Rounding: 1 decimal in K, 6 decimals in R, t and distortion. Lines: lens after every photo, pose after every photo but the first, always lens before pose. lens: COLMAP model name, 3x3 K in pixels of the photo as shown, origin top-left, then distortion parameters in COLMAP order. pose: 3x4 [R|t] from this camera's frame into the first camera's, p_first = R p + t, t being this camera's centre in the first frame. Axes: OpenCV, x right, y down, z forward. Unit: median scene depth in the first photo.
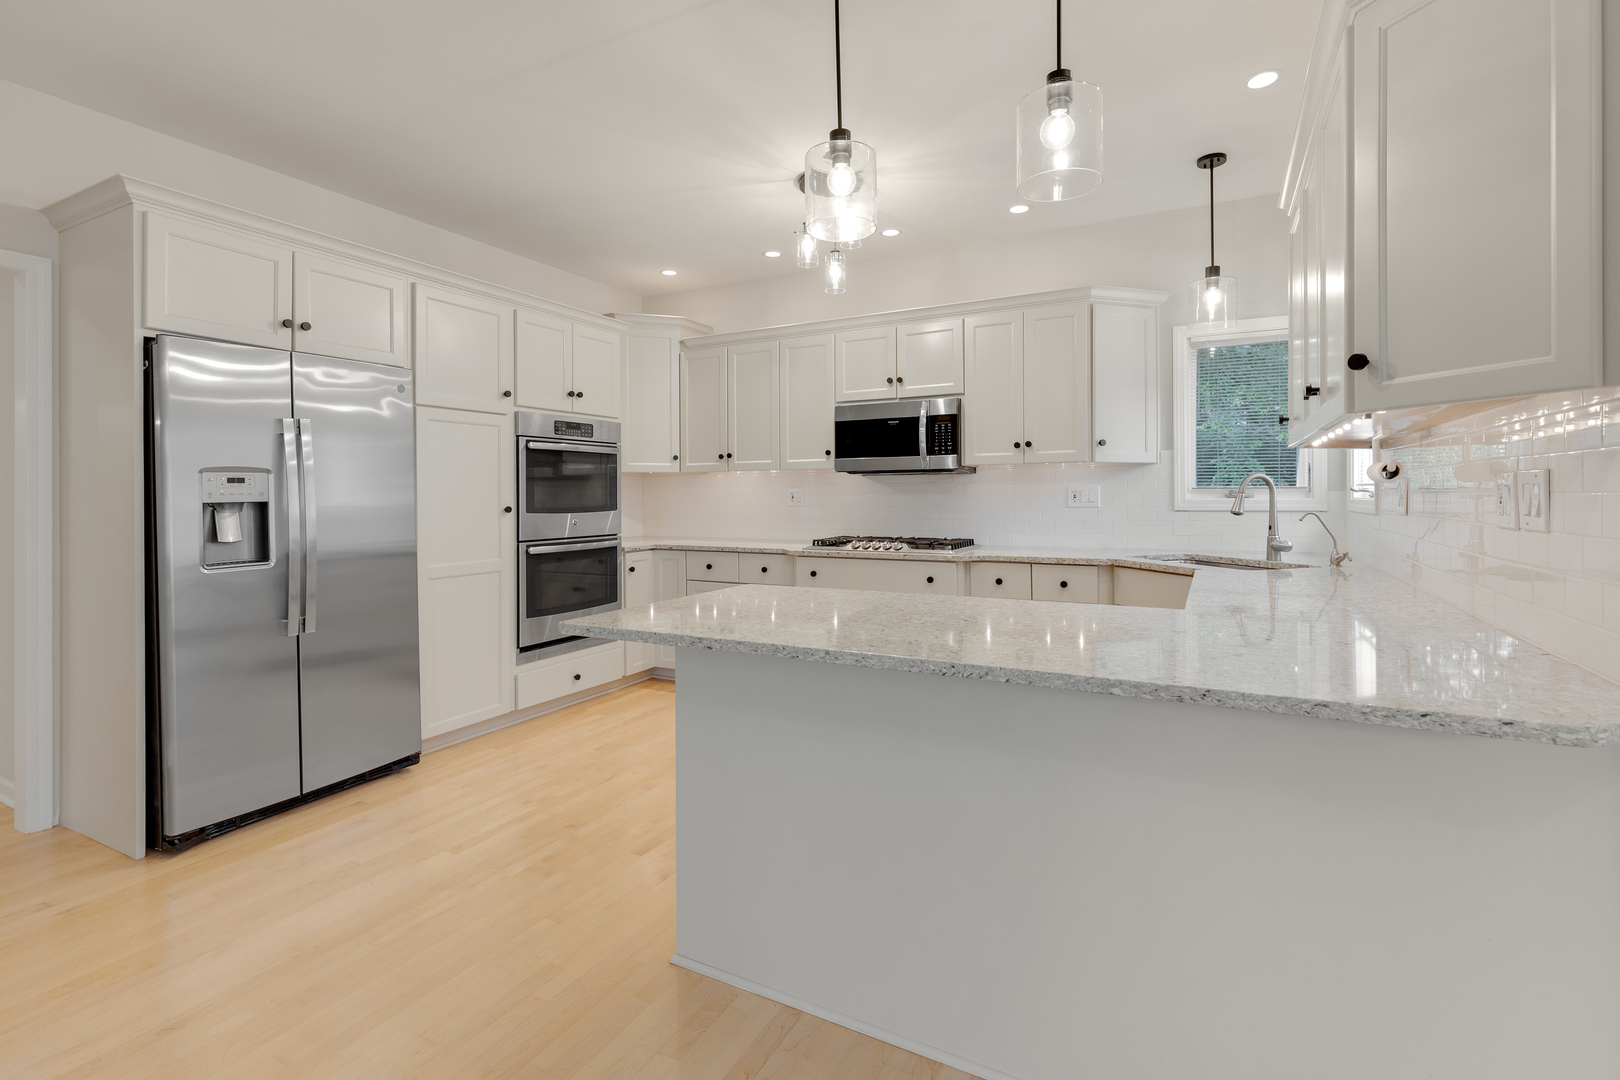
lens RADIAL K [[737.7, 0, 819.4], [0, 737.7, 493.9], [0, 0, 1]] dist [0.010214, -0.003267]
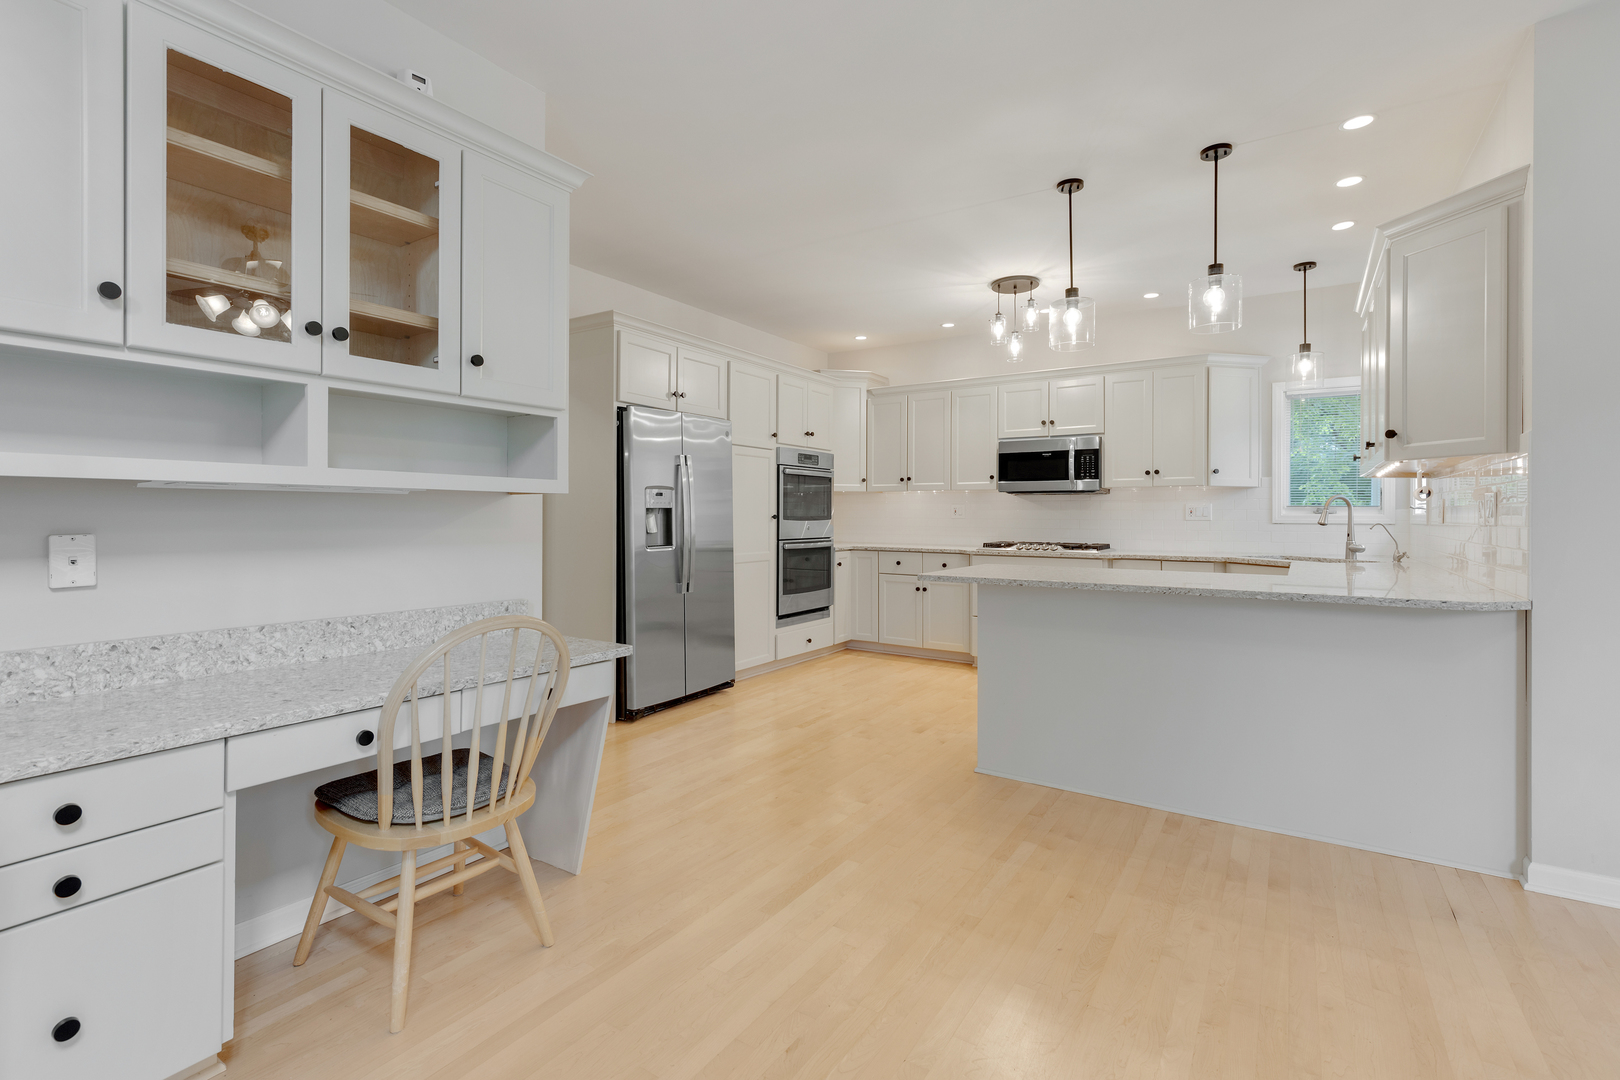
lens RADIAL K [[737.7, 0, 814.2], [0, 737.7, 511.7], [0, 0, 1]] dist [0.010214, -0.003267]
pose [[0.995872, 0.009748, -0.090239, -0.240682], [-0.010035, 0.999946, -0.002735, 0.015945], [0.090207, 0.003629, 0.995916, -0.434545]]
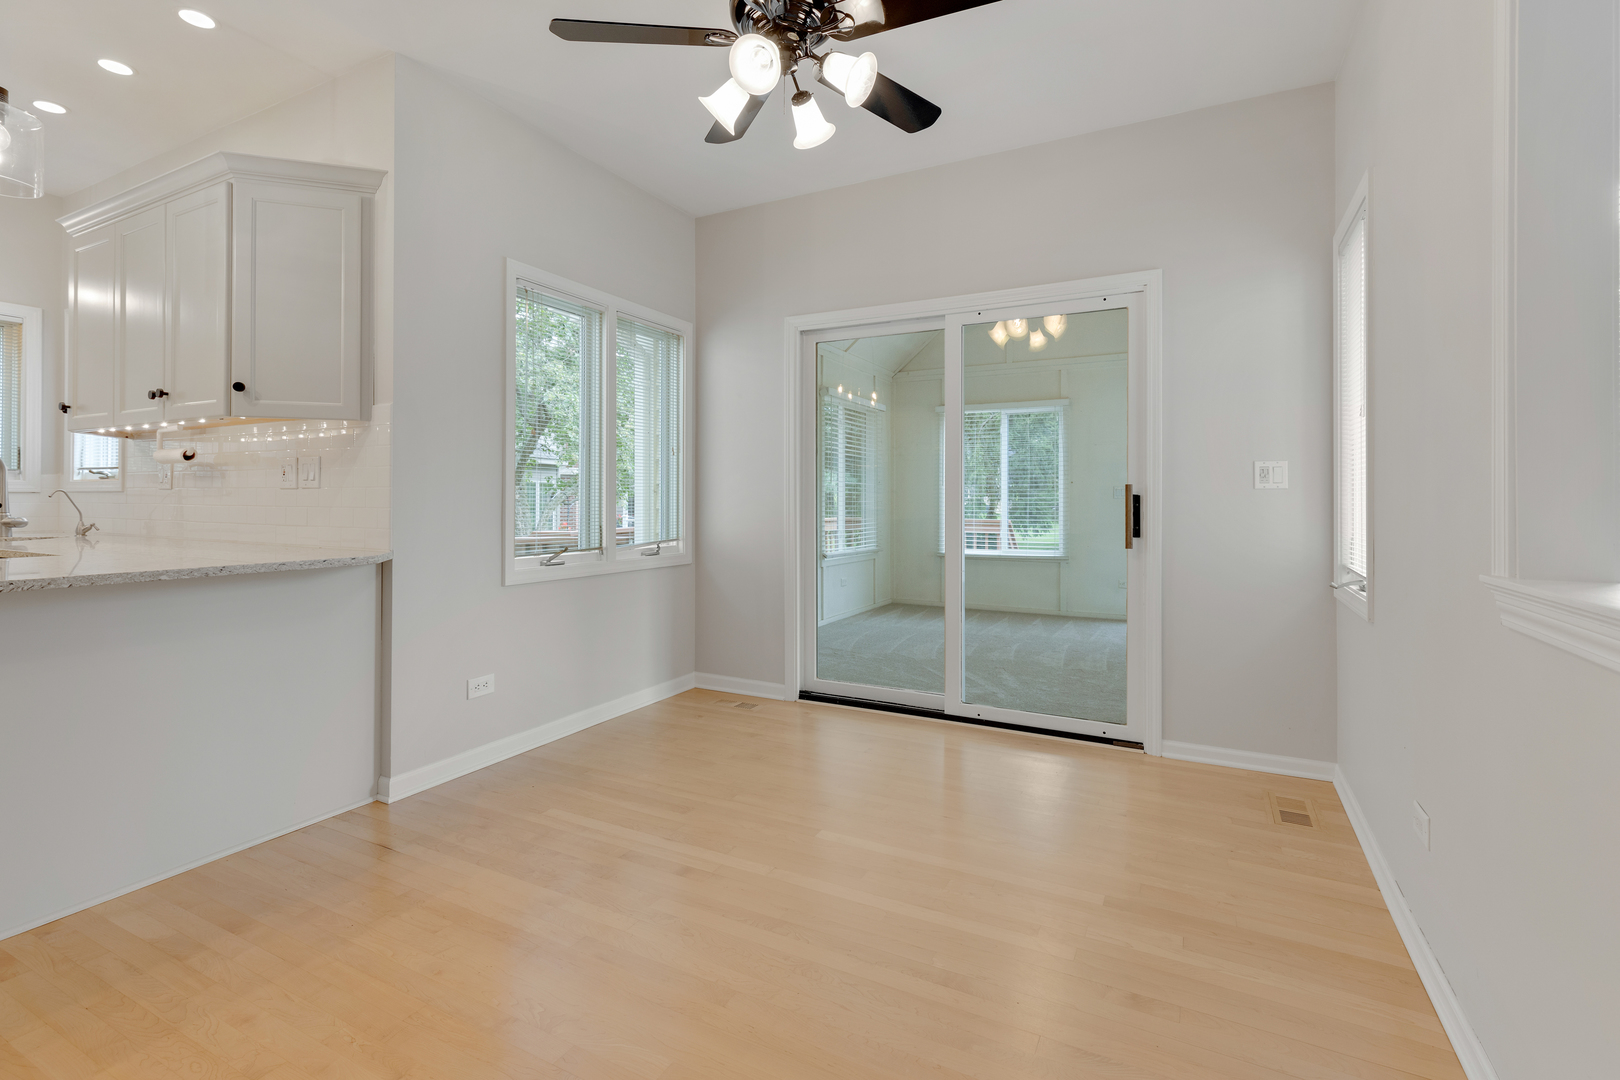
lens RADIAL K [[737.7, 0, 812.2], [0, 737.7, 497.1], [0, 0, 1]] dist [0.010214, -0.003267]
pose [[-0.001714, 0.010268, 0.999946, -0.431173], [-0.005055, 0.999934, -0.010276, 0.037709], [-0.999986, -0.005072, -0.001662, -0.139167]]
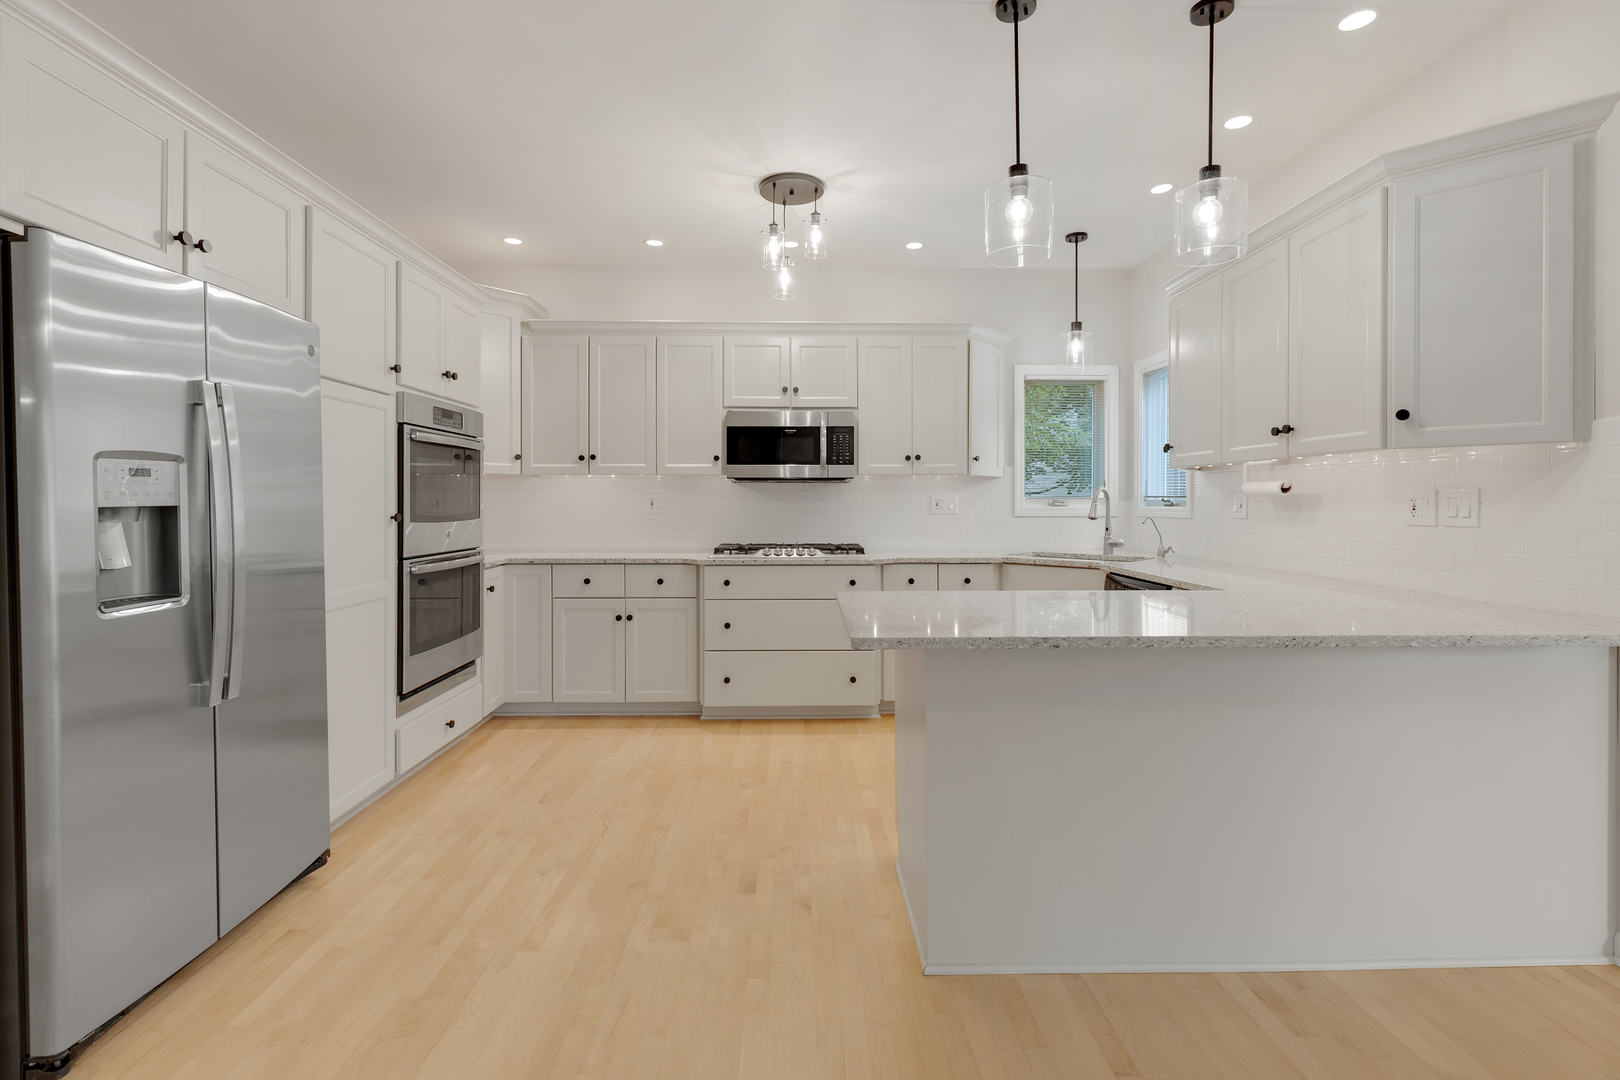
lens RADIAL K [[737.7, 0, 810.8], [0, 737.7, 502.3], [0, 0, 1]] dist [0.010214, -0.003267]
pose [[0.874040, 0.006827, 0.485805, -0.460358], [-0.006902, 0.999975, -0.001636, 0.003719], [-0.485804, -0.001923, 0.874066, 0.120192]]
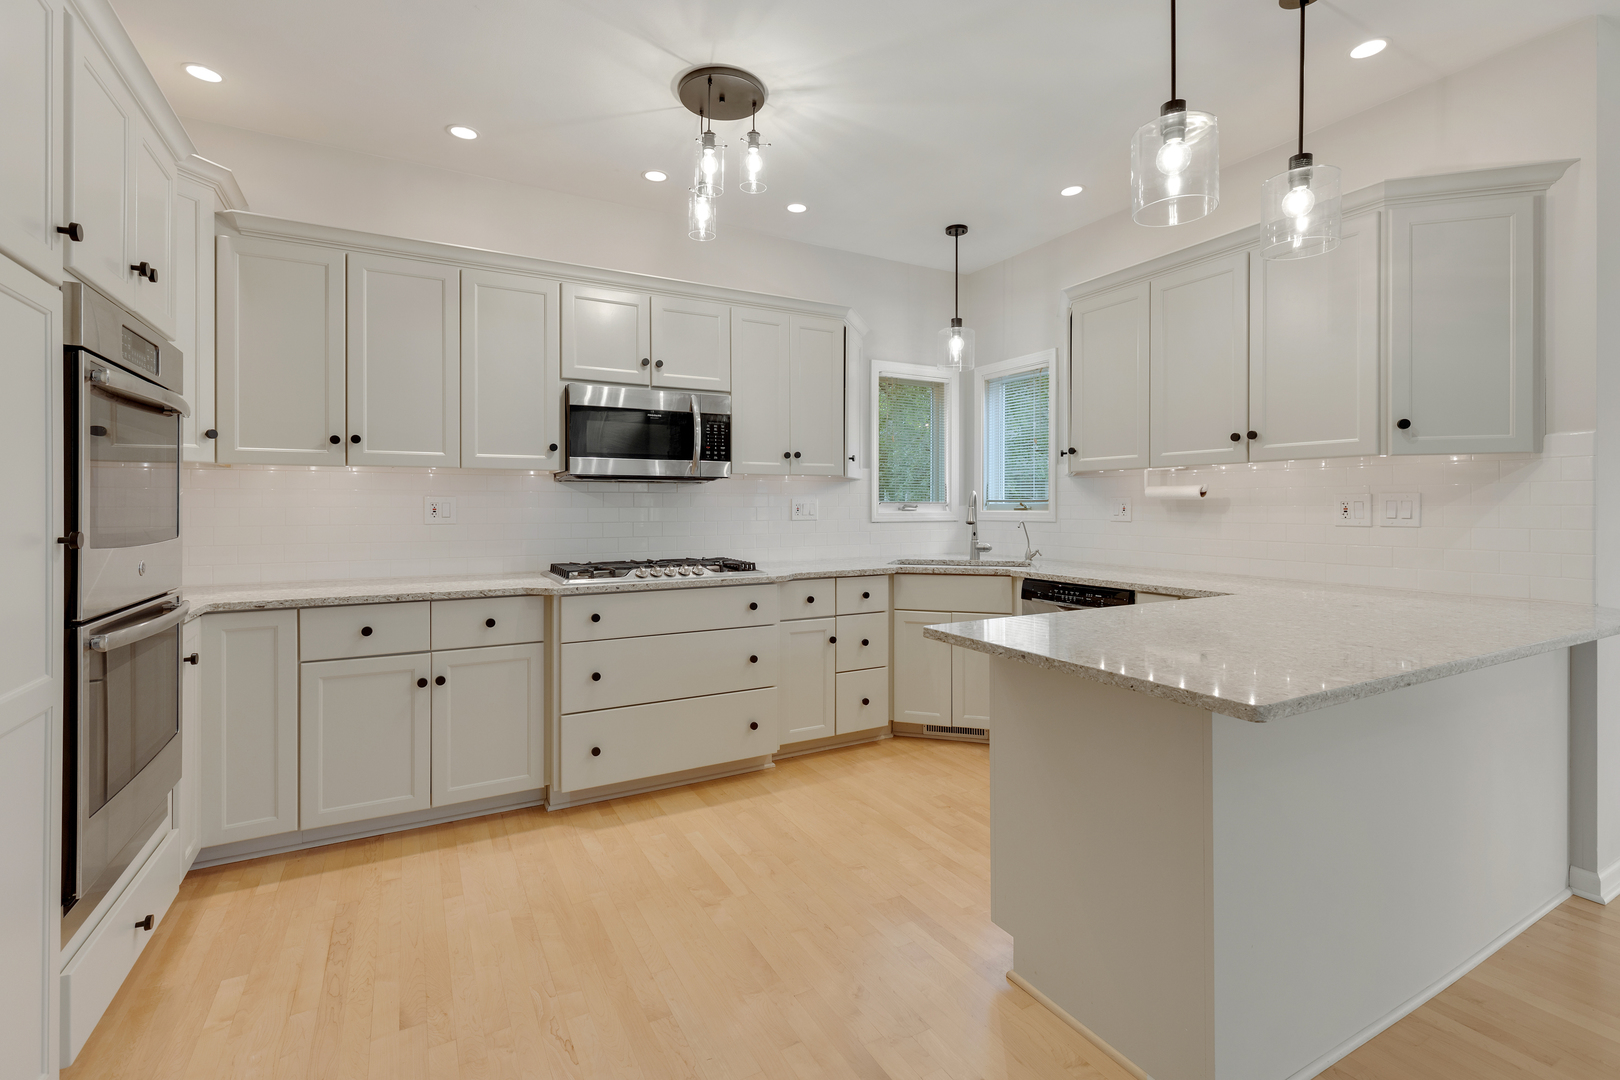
lens RADIAL K [[737.7, 0, 816.5], [0, 737.7, 506.0], [0, 0, 1]] dist [0.010214, -0.003267]
pose [[0.545929, 0.007062, 0.837802, -0.584739], [-0.002593, 0.999974, -0.006739, 0.006159], [-0.837828, 0.001506, 0.545933, 0.525127]]
